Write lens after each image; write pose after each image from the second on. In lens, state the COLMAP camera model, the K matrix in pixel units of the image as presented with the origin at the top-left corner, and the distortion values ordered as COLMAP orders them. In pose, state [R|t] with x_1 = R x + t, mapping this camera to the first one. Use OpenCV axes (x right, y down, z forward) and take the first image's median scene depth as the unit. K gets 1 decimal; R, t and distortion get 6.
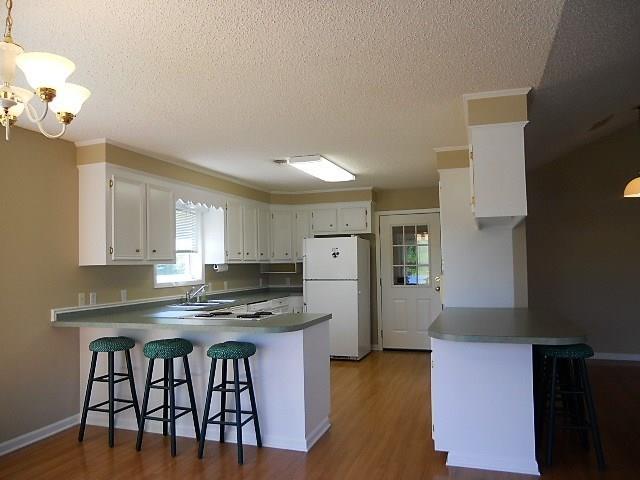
lens RADIAL K [[501.3, 0, 321.3], [0, 501.3, 243.9], [0, 0, 1]] dist [-0.041957, 0.026288]
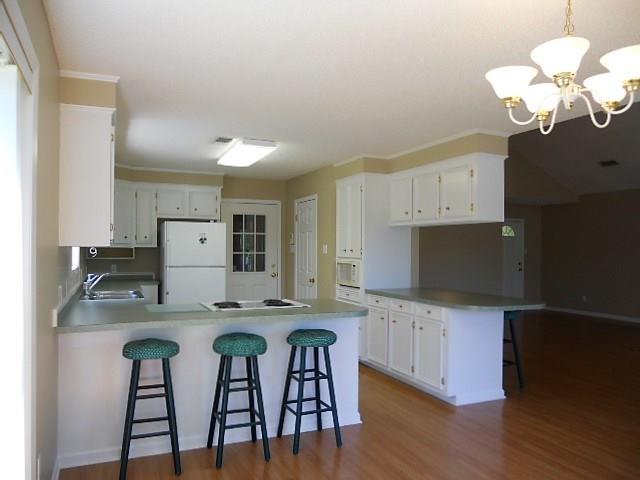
lens RADIAL K [[501.3, 0, 319.5], [0, 501.3, 242.7], [0, 0, 1]] dist [-0.041957, 0.026288]
pose [[0.714021, 0.033095, 0.699342, -0.805858], [-0.049856, 0.998750, 0.003638, 0.018931], [-0.698347, -0.037464, 0.714778, 0.270383]]
